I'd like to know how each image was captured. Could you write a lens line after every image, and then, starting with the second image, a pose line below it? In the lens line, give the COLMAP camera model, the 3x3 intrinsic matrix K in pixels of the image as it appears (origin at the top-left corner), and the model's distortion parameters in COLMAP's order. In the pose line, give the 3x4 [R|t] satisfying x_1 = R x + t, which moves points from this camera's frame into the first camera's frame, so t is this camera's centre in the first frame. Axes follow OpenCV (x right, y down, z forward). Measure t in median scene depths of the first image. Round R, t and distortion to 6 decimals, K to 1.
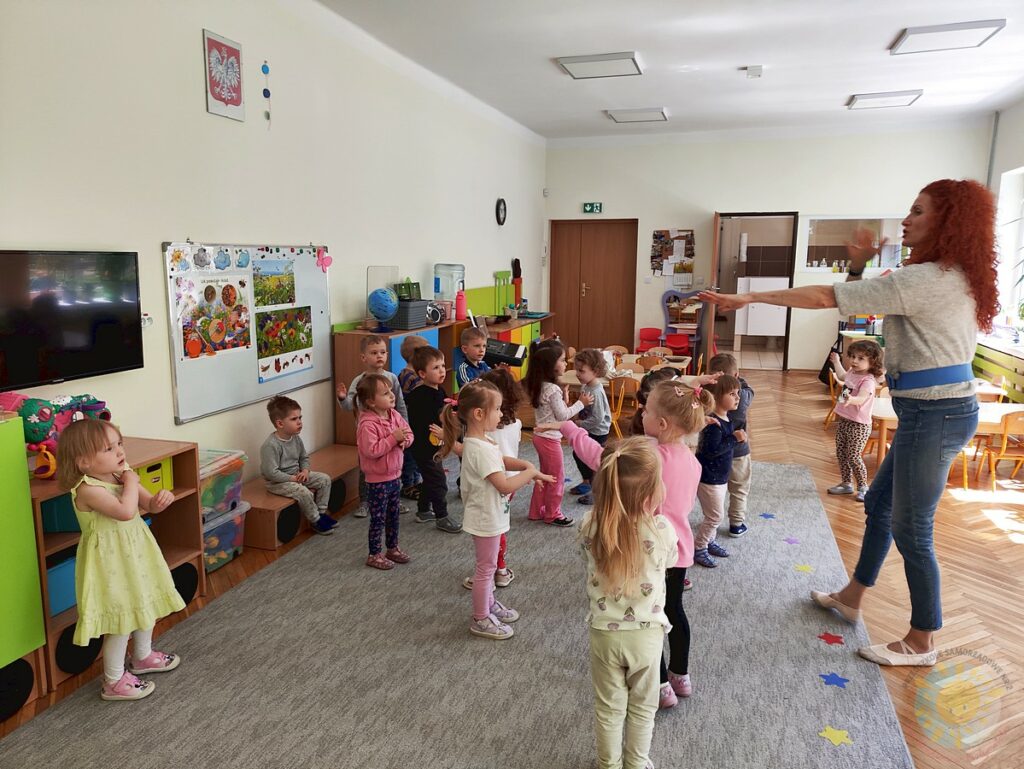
lens RADIAL K [[739.9, 0, 512.0], [0, 739.9, 384.5], [0, 0, 1]] dist [0.060320, -0.079913]
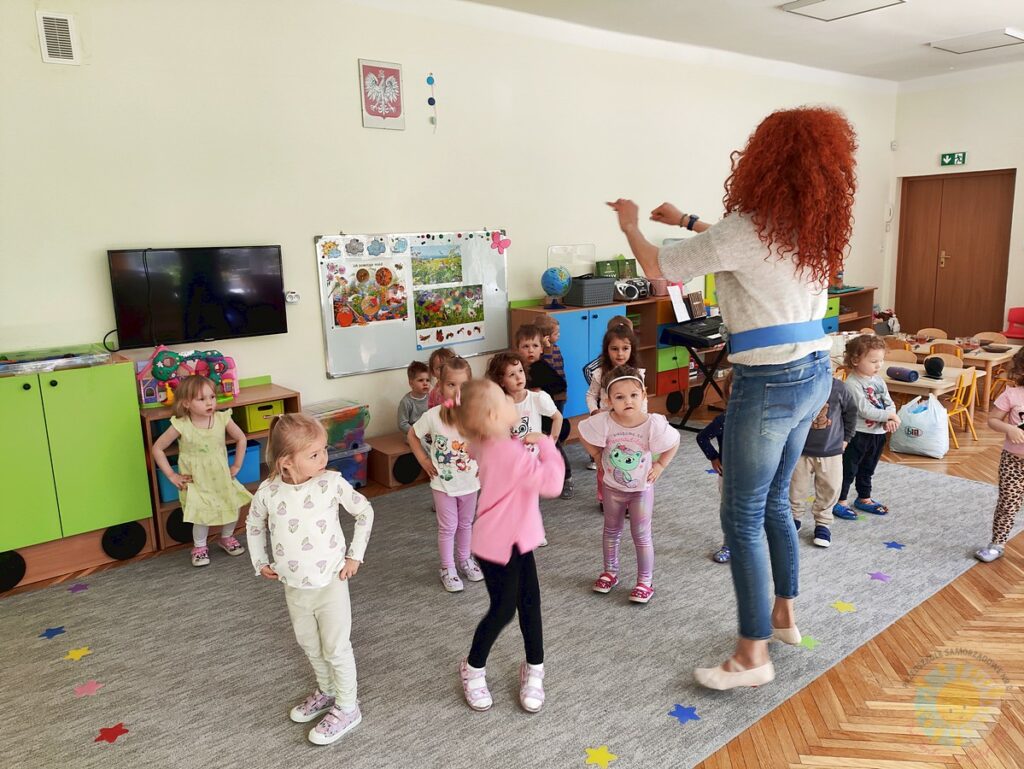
lens RADIAL K [[739.9, 0, 512.0], [0, 739.9, 384.5], [0, 0, 1]] dist [0.060320, -0.079913]
pose [[0.821217, 0.085740, -0.564138, 0.483827], [-0.061522, 0.996188, 0.061847, -0.030864], [0.567290, -0.016082, 0.823361, 0.112349]]
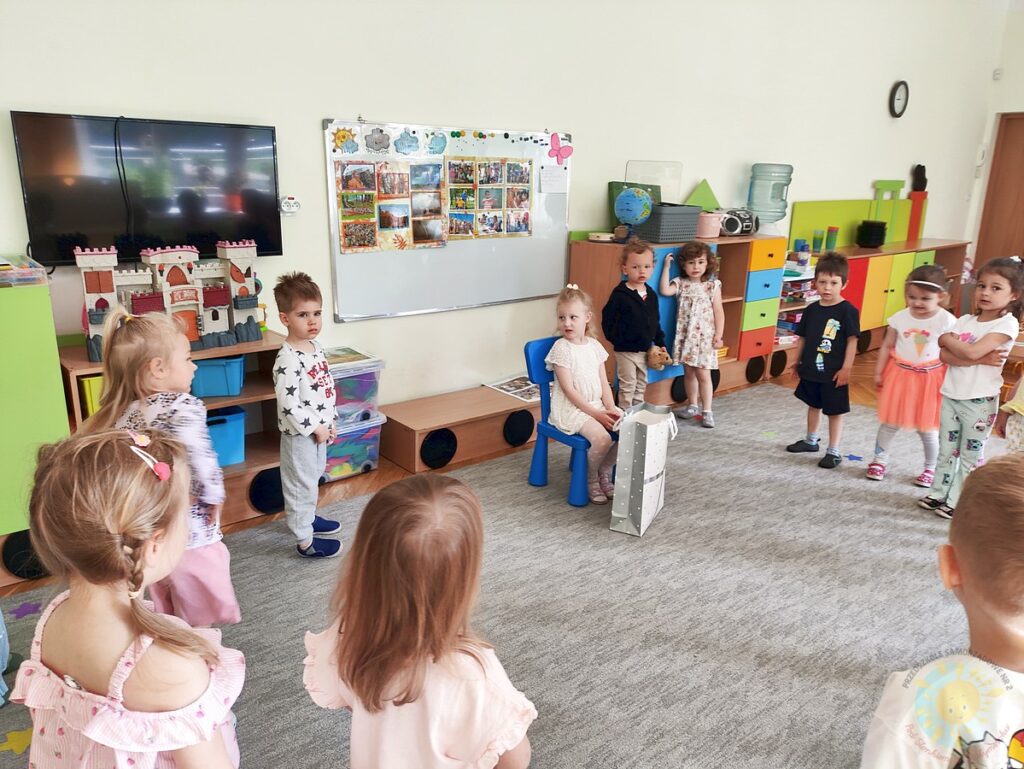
lens RADIAL K [[739.9, 0, 512.0], [0, 739.9, 384.5], [0, 0, 1]] dist [0.060320, -0.079913]
pose [[0.831374, 0.127234, -0.540952, 0.220858], [-0.084724, 0.991077, 0.102895, 0.014173], [0.549217, -0.039713, 0.834736, 0.307541]]
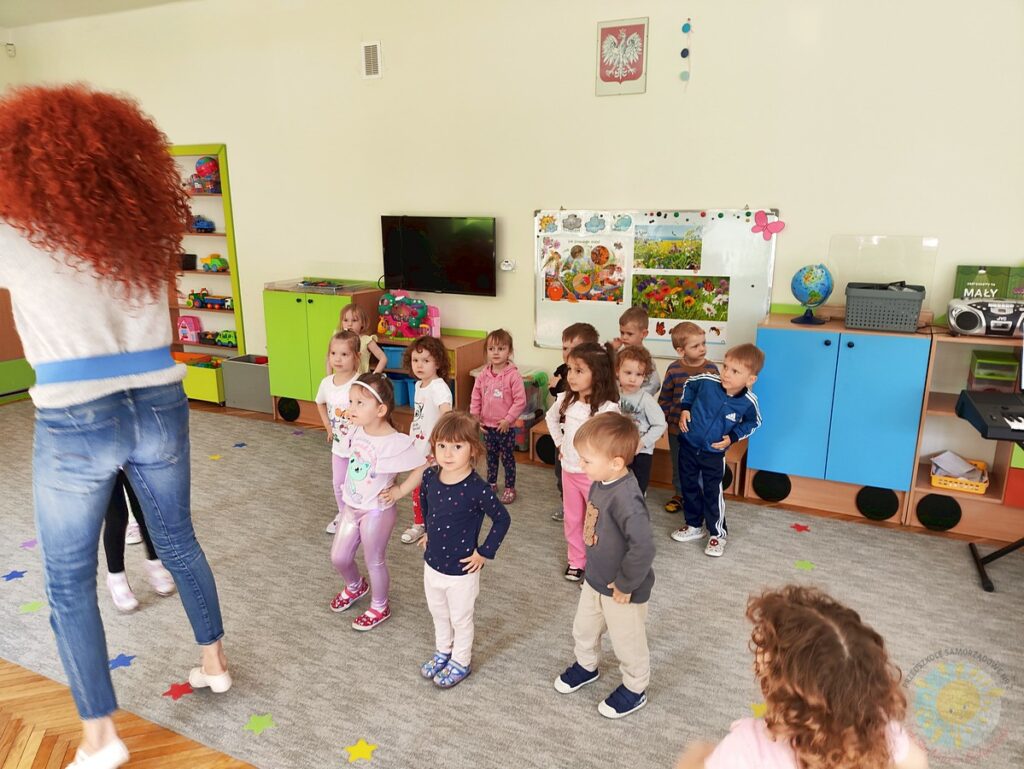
lens RADIAL K [[697.6, 0, 513.9], [0, 697.6, 406.5], [0, 0, 1]] dist [0.068430, -0.136258]
pose [[-0.150554, 0.252127, -0.955911, 0.736889], [-0.174428, 0.944988, 0.276718, -0.171853], [0.973092, 0.208399, -0.098294, 1.003572]]
